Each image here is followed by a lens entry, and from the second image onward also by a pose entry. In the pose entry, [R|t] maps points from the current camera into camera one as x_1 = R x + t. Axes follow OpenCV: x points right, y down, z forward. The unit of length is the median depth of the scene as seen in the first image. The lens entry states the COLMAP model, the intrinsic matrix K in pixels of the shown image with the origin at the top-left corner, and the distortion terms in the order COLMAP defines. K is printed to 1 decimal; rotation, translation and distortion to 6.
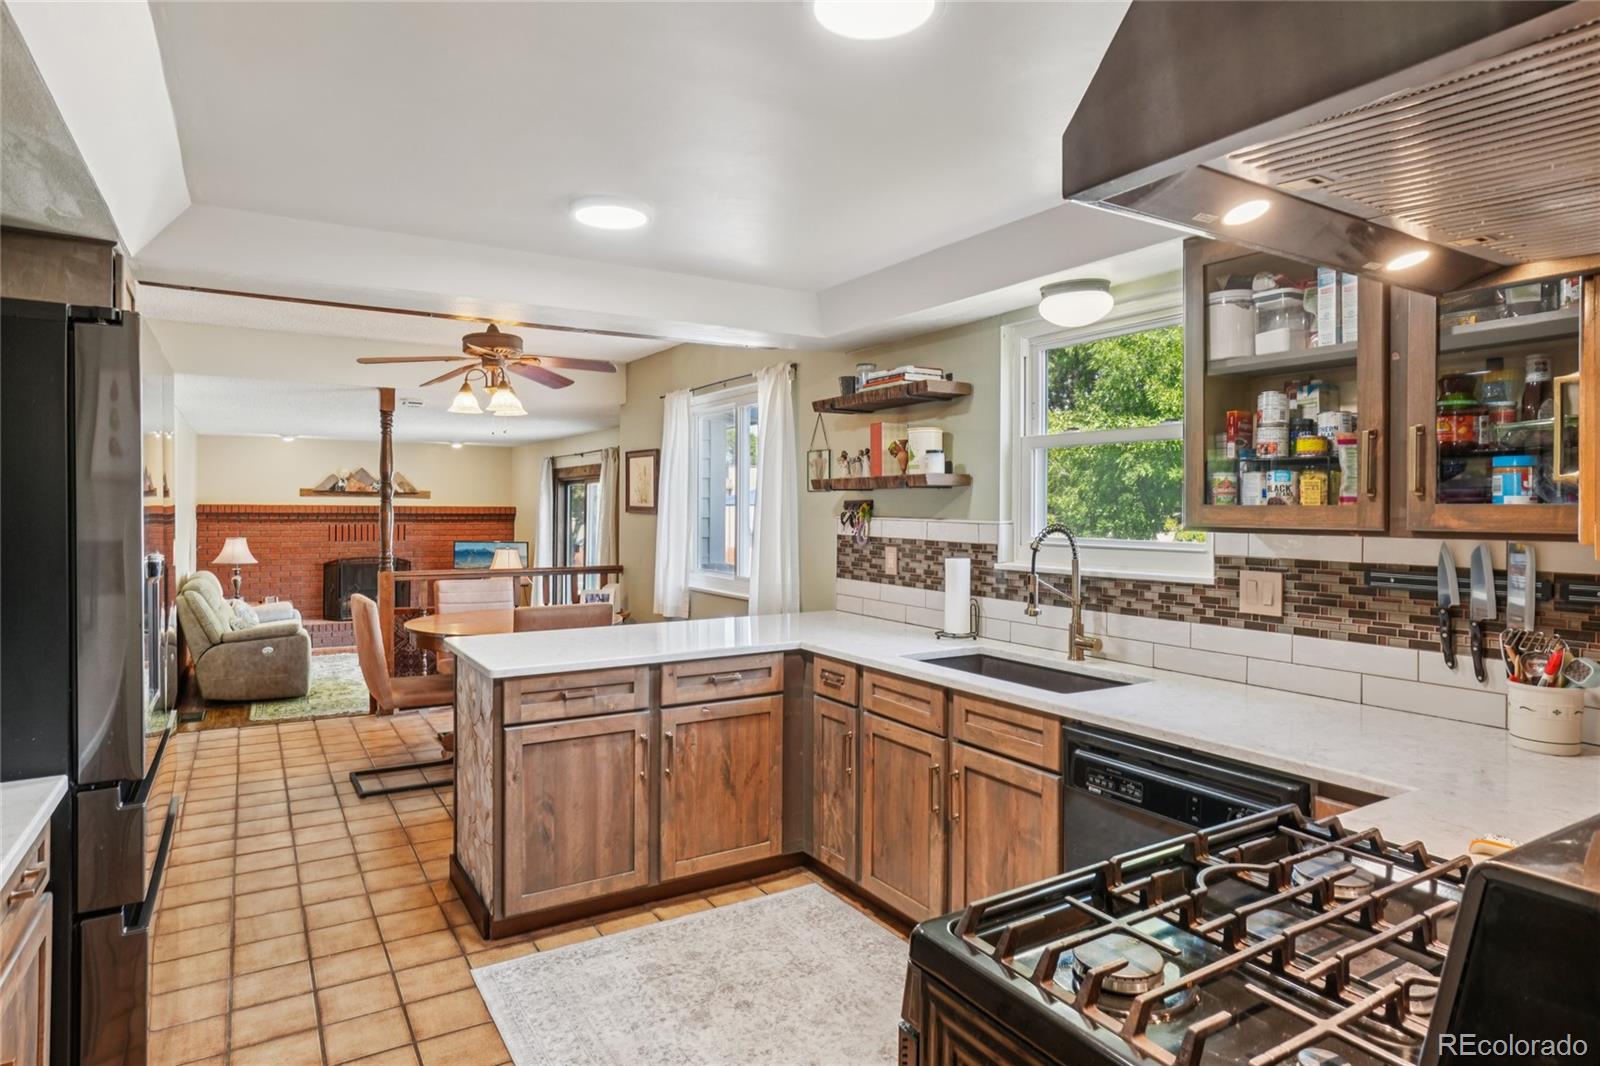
lens RADIAL K [[901.6, 0, 792.8], [0, 901.6, 500.6], [0, 0, 1]] dist [-0.034555, 0.029319]
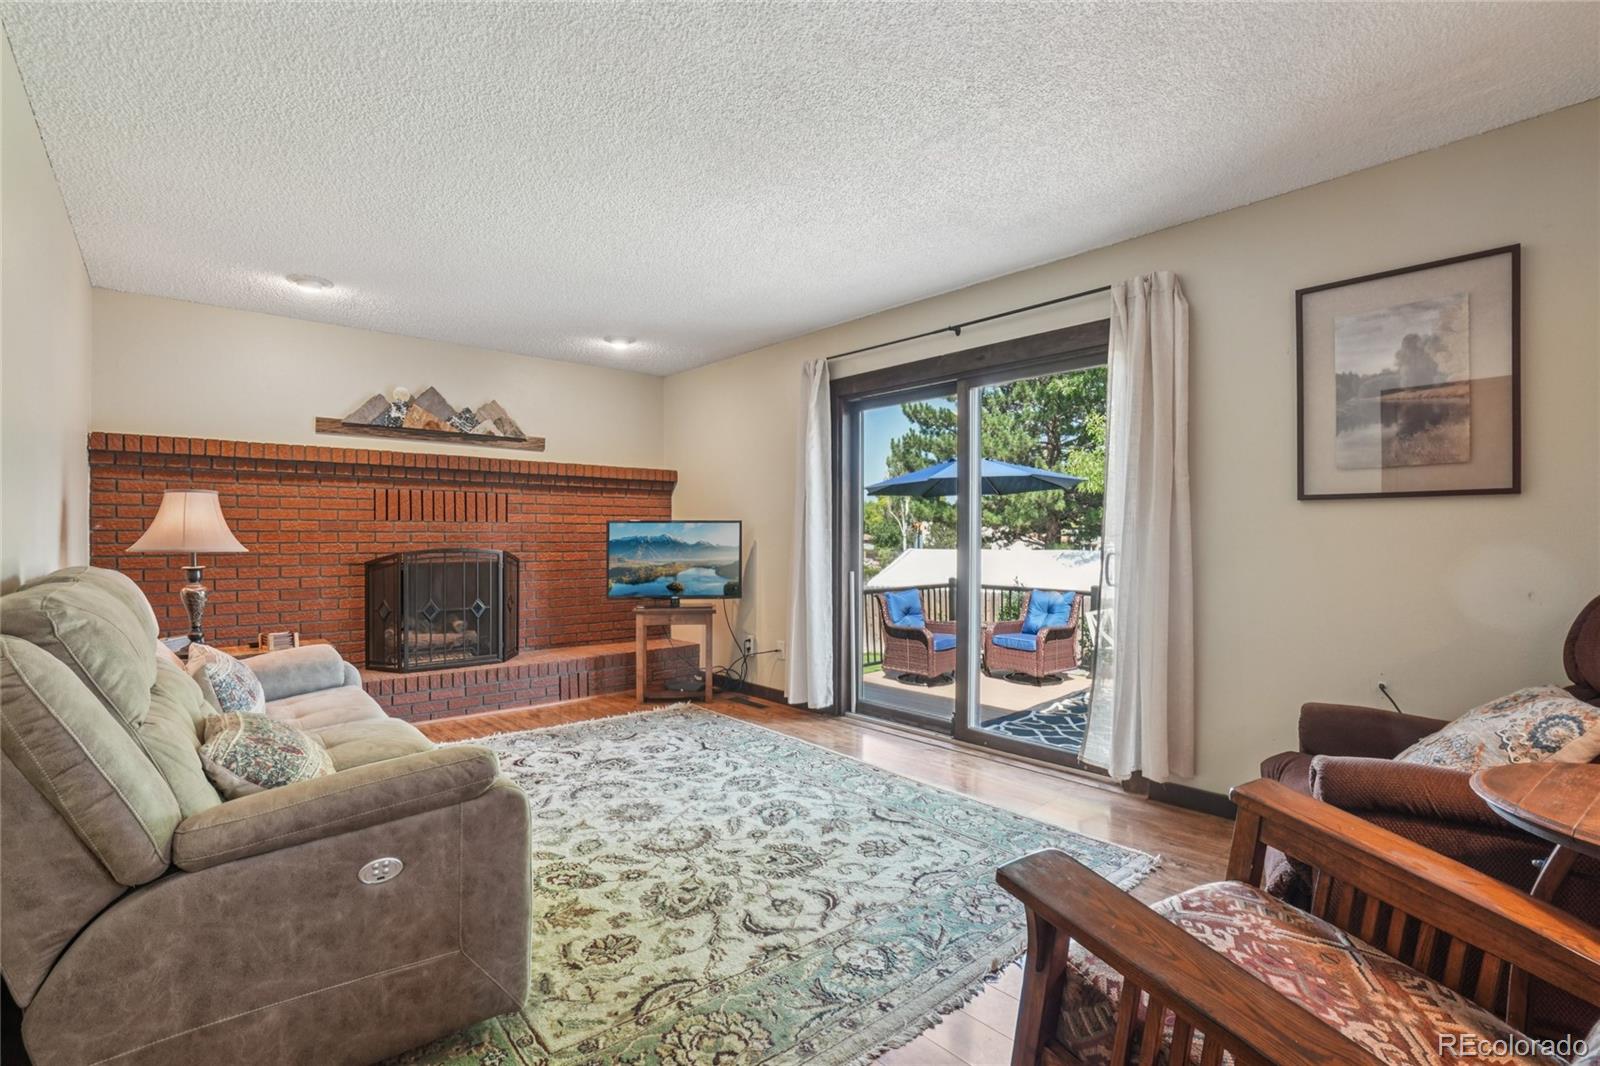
lens RADIAL K [[719.4, 0, 786.1], [0, 719.4, 529.6], [0, 0, 1]] dist [-0.066847, 0.023717]
pose [[0.983698, -0.007355, 0.179680, -0.962833], [0.007464, 0.999972, 0.000071, 0.142967], [-0.179676, 0.001271, 0.983725, 1.491982]]
